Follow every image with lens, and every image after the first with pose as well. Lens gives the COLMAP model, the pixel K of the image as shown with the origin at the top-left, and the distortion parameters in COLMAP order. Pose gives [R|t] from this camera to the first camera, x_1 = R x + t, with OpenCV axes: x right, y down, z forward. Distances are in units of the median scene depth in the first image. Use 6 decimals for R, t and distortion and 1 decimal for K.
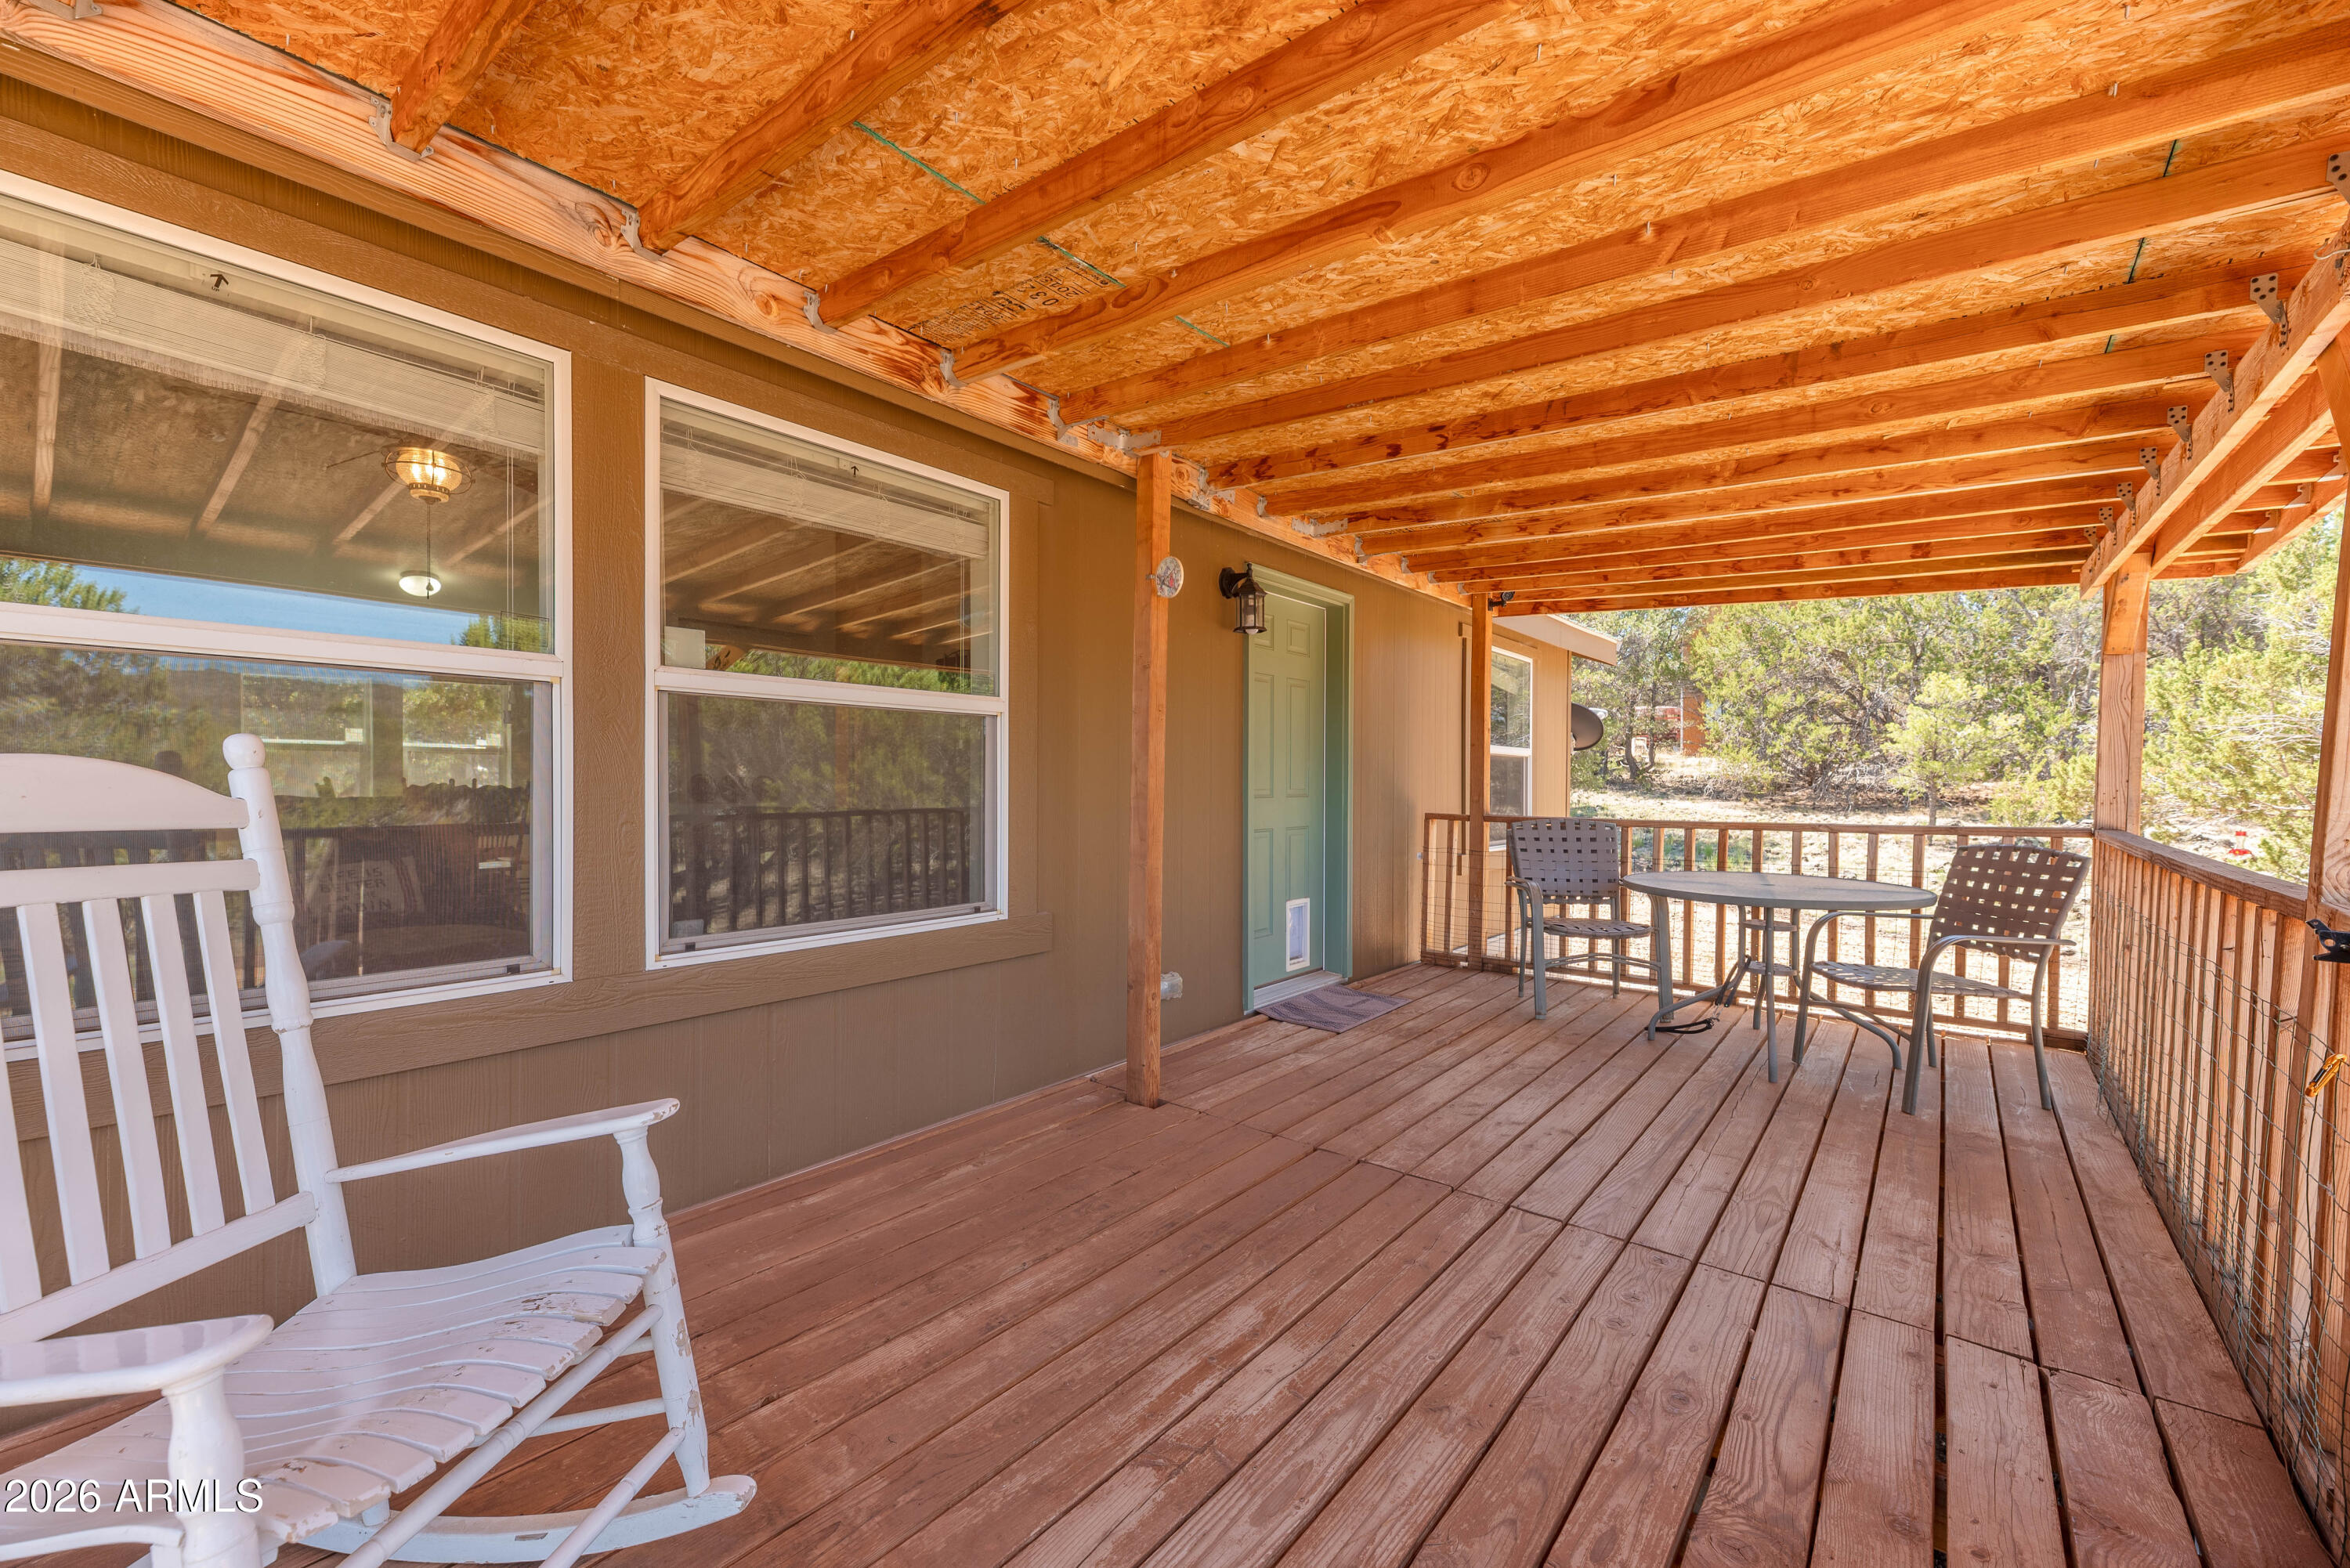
lens RADIAL K [[962.7, 0, 1167.3], [0, 962.7, 794.4], [0, 0, 1]] dist [0.001537, -0.001333]
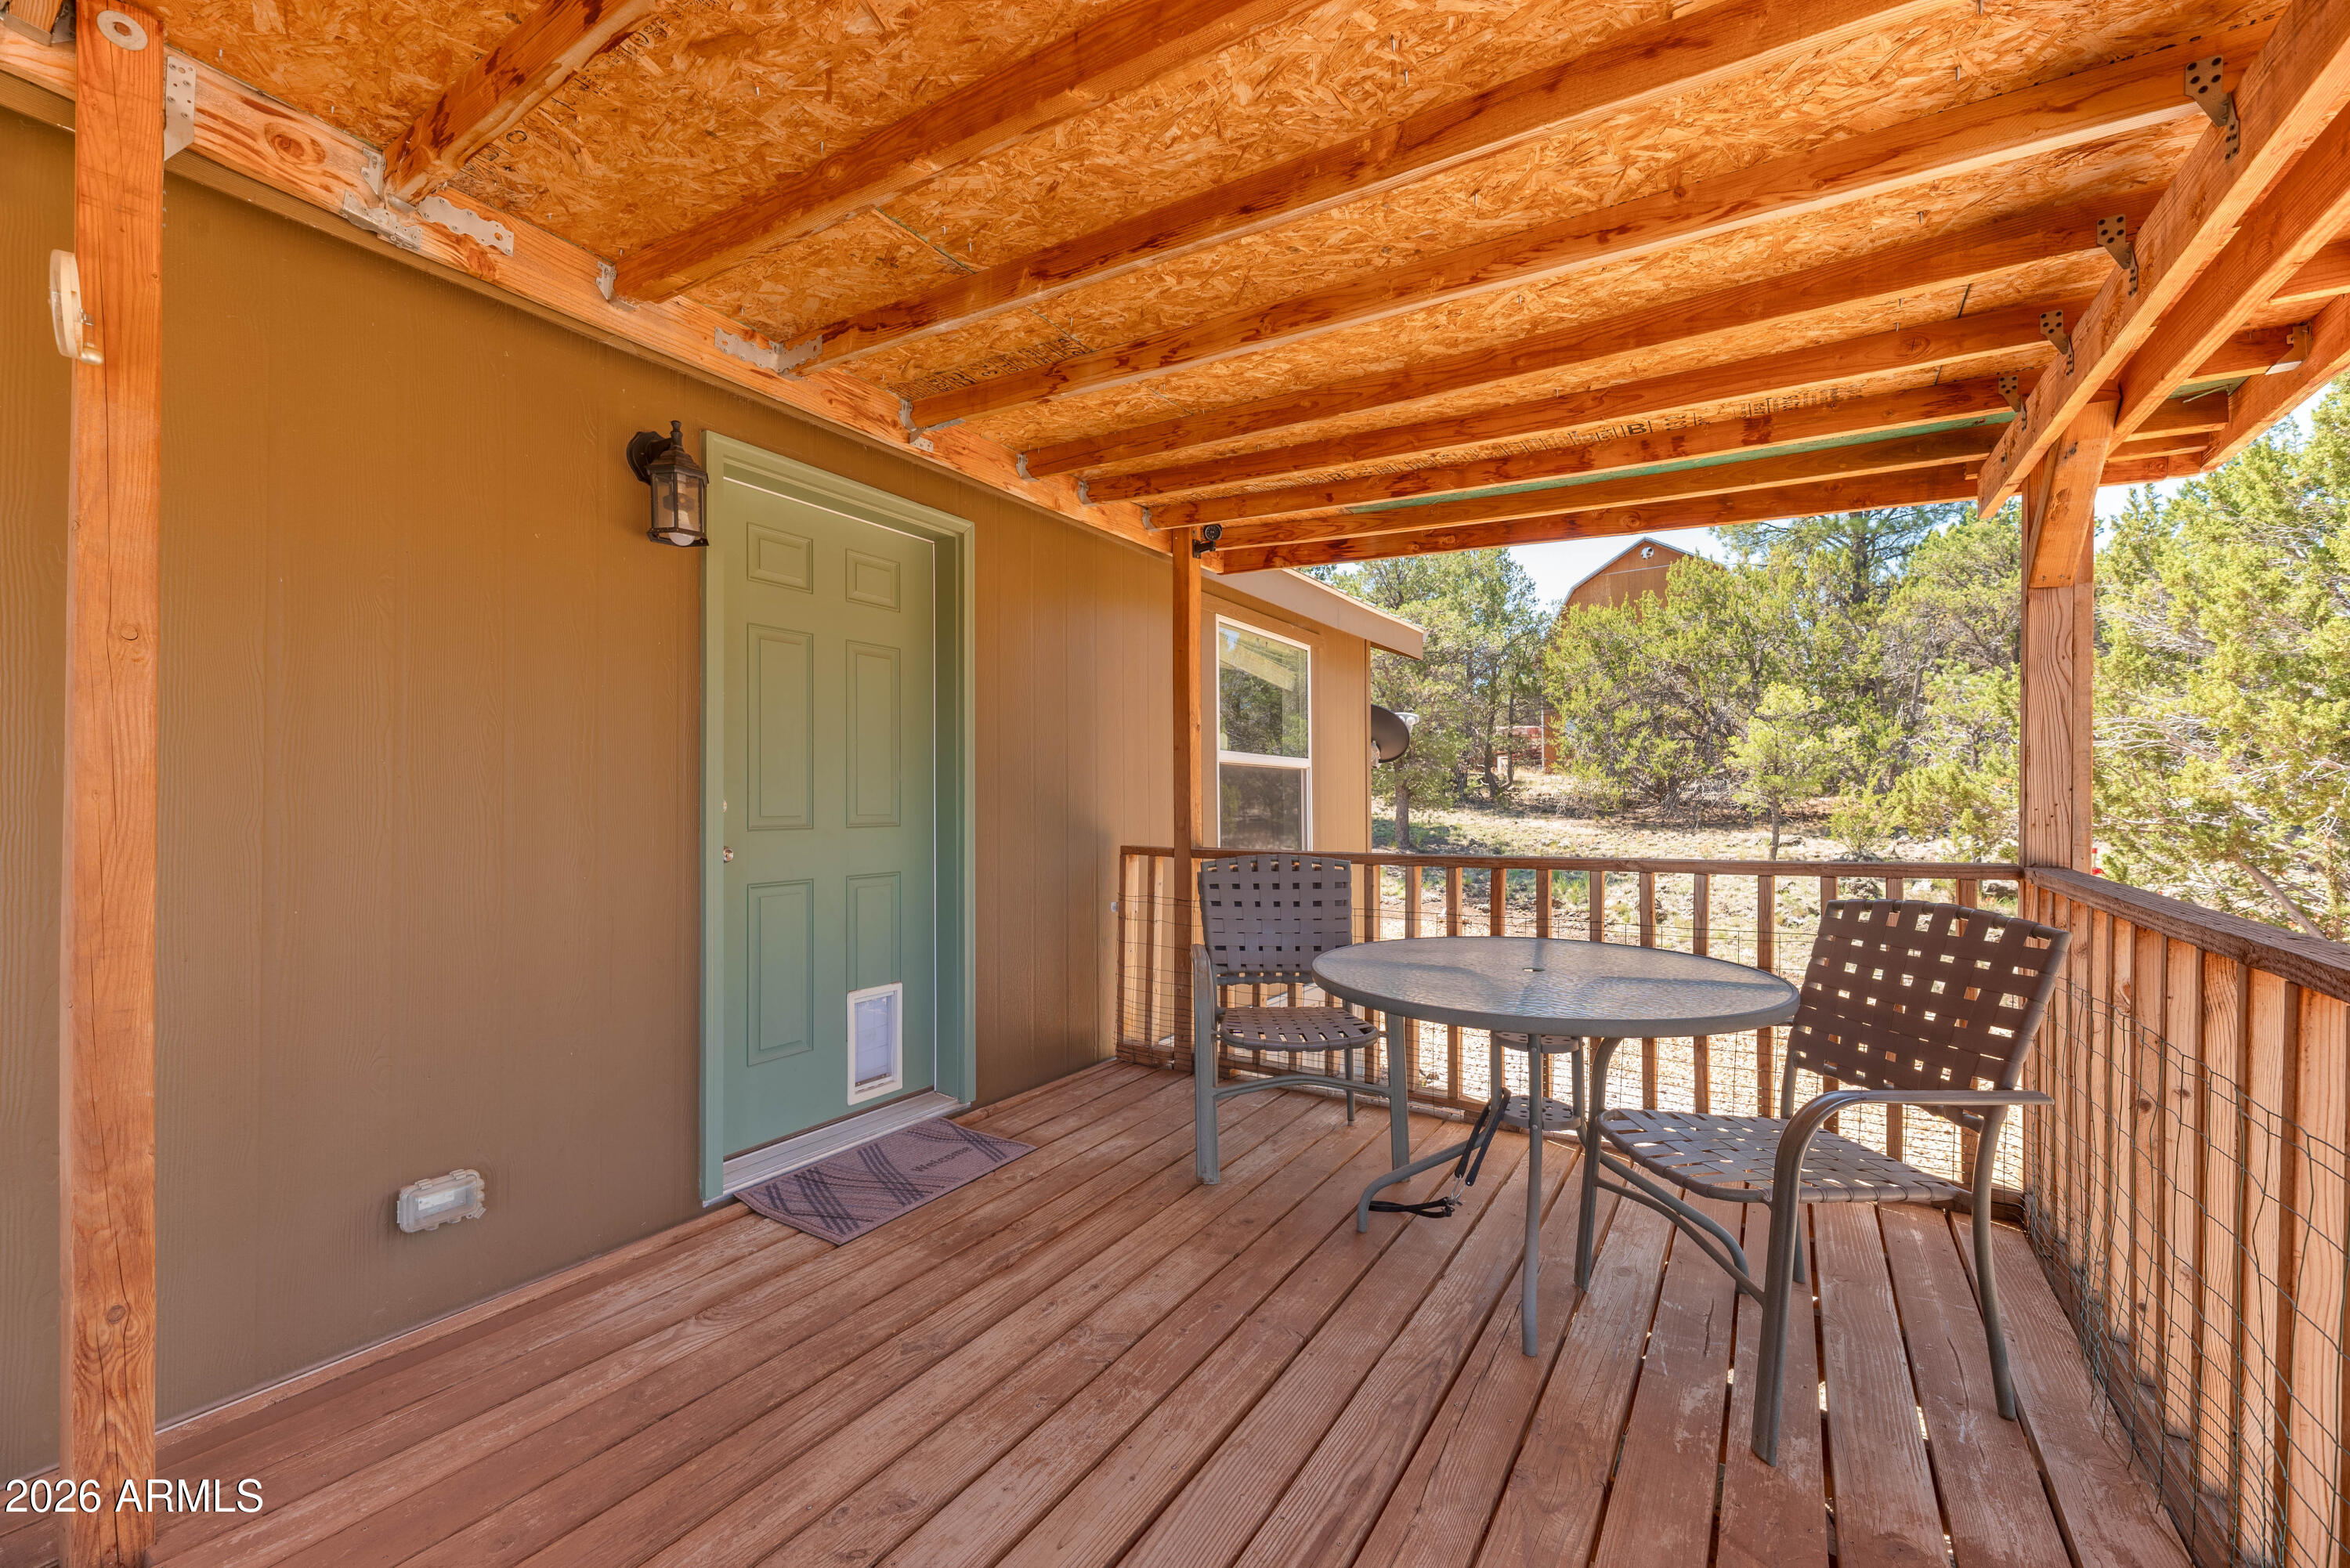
lens RADIAL K [[962.7, 0, 1185.5], [0, 962.7, 791.1], [0, 0, 1]] dist [0.001537, -0.001333]
pose [[0.992231, -0.007903, 0.124158, 0.296019], [0.011221, 0.999598, -0.026049, -0.002329], [-0.123903, 0.027240, 0.991920, 0.382253]]
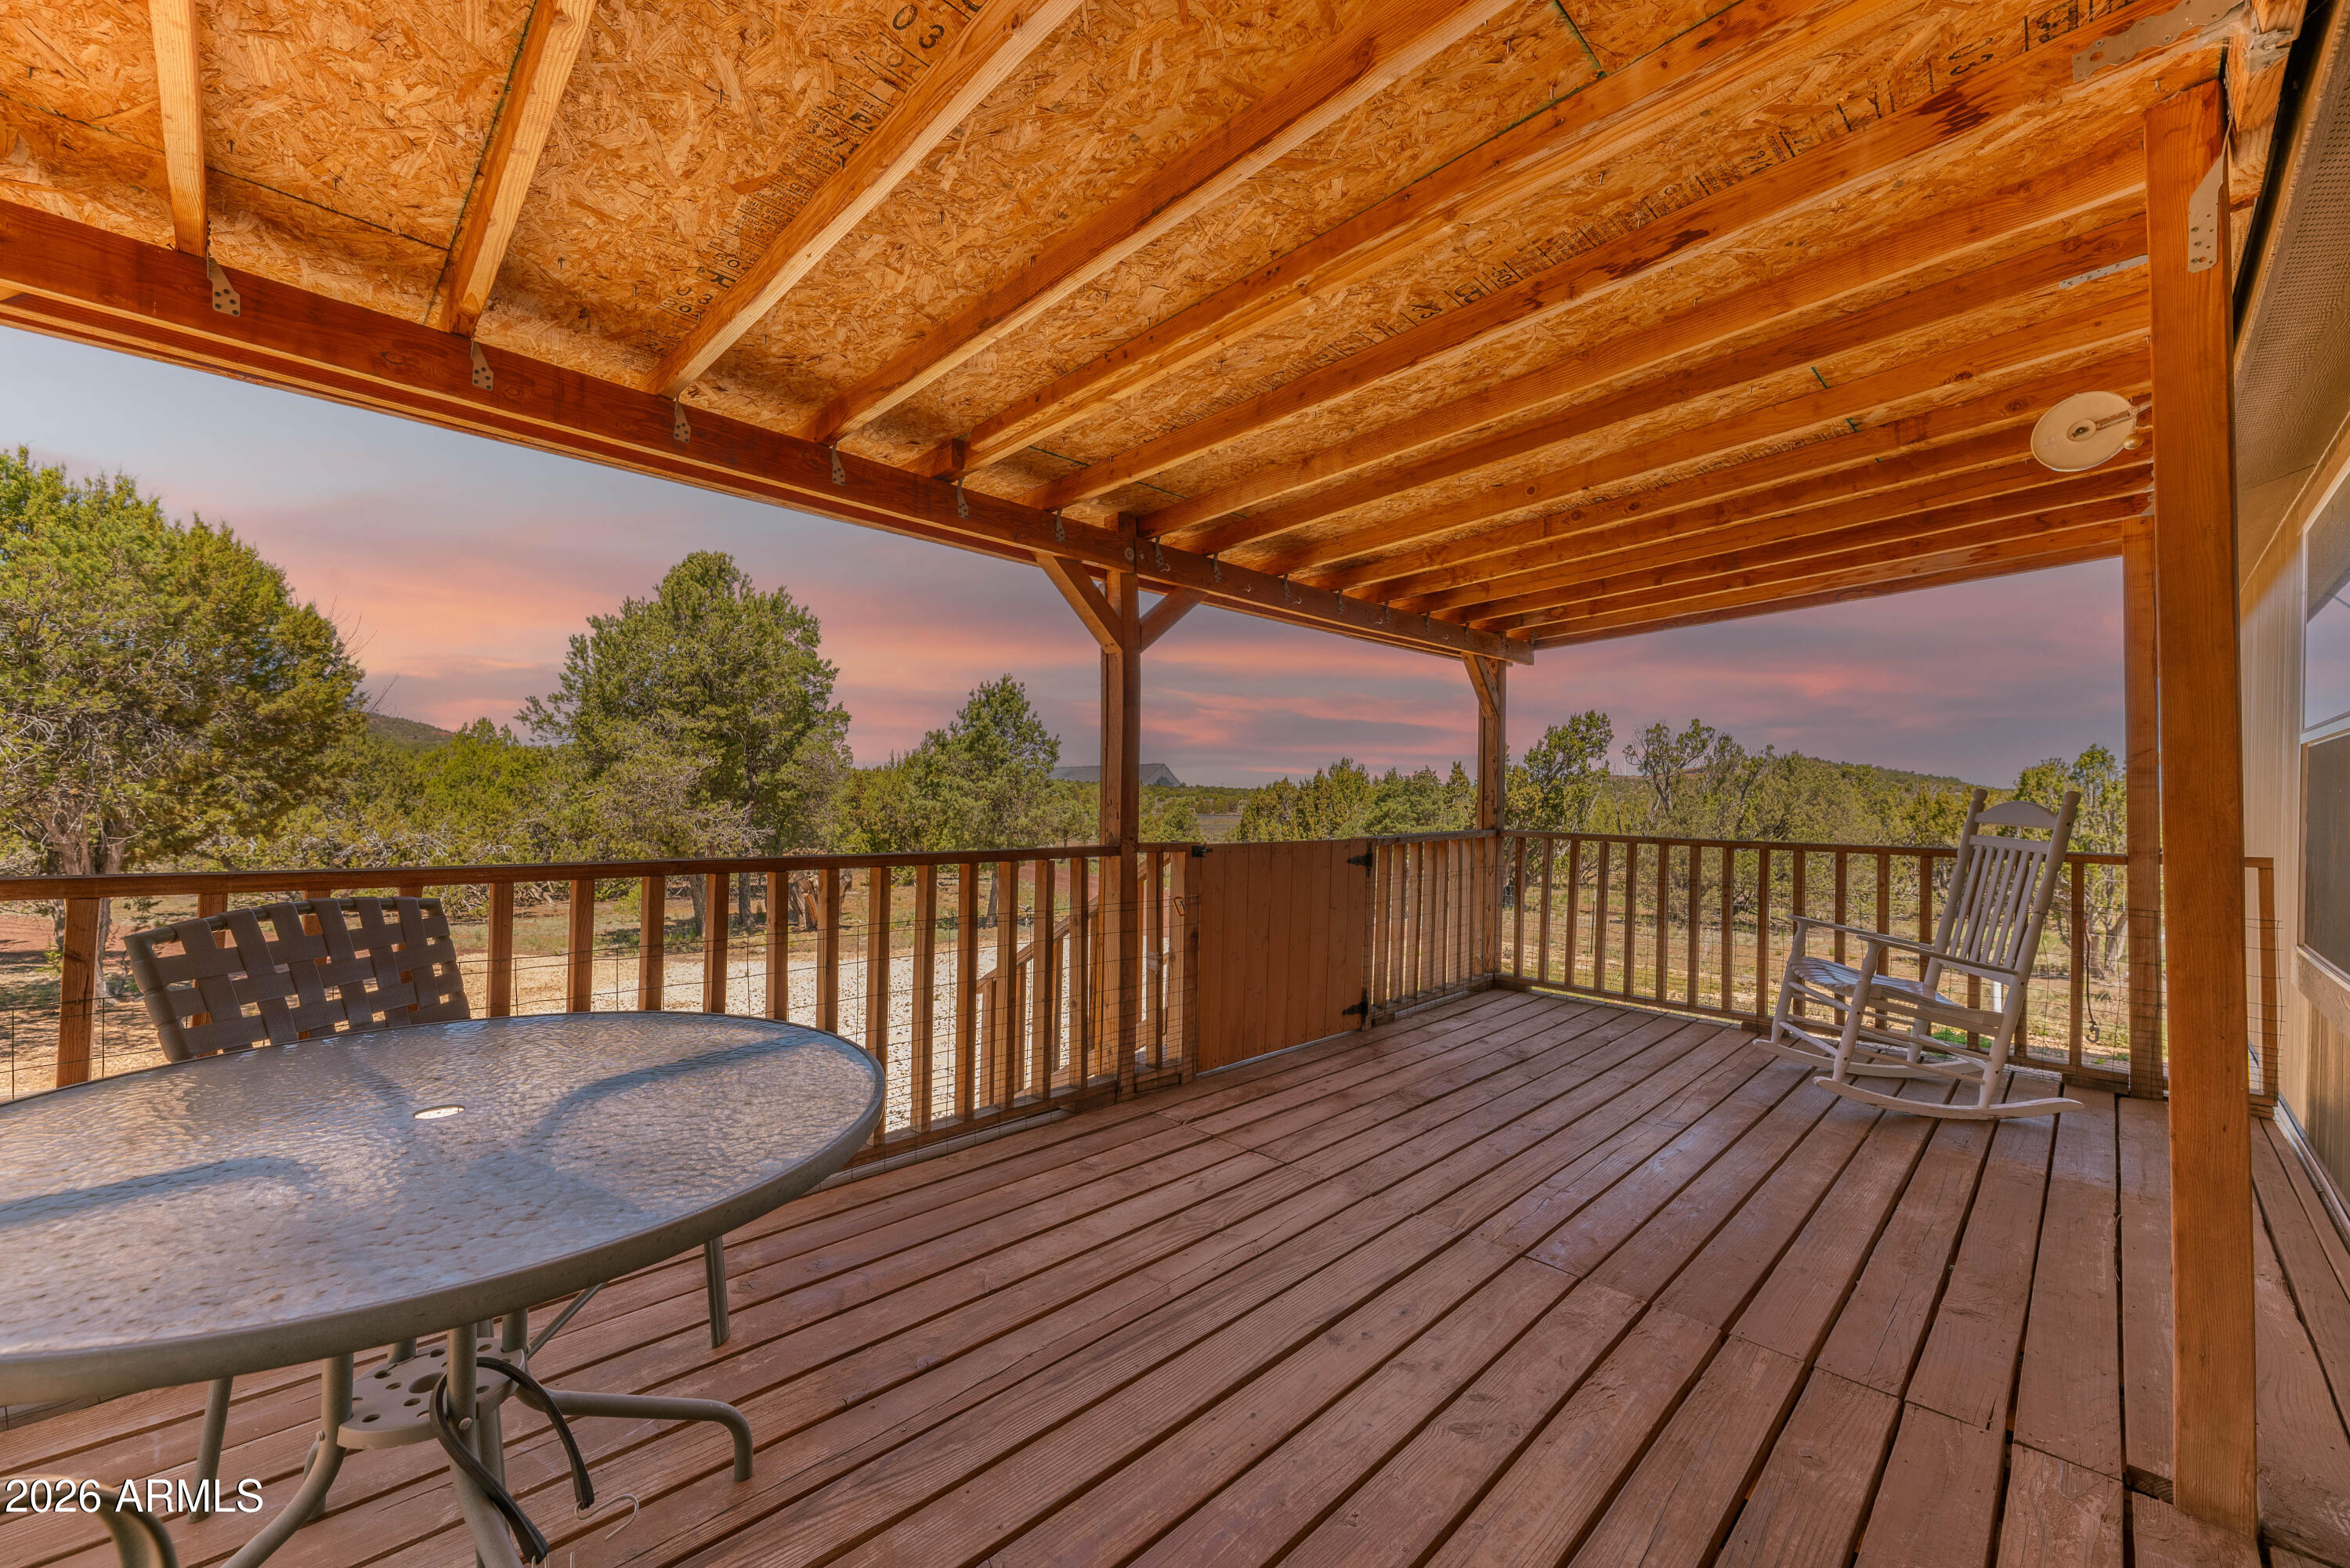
lens RADIAL K [[962.7, 0, 1171.5], [0, 962.7, 782.9], [0, 0, 1]] dist [0.001537, -0.001333]
pose [[-0.995704, -0.027315, 0.088471, 0.327632], [-0.025596, 0.999462, 0.020505, -0.022658], [-0.088984, 0.018153, -0.995868, 1.125590]]
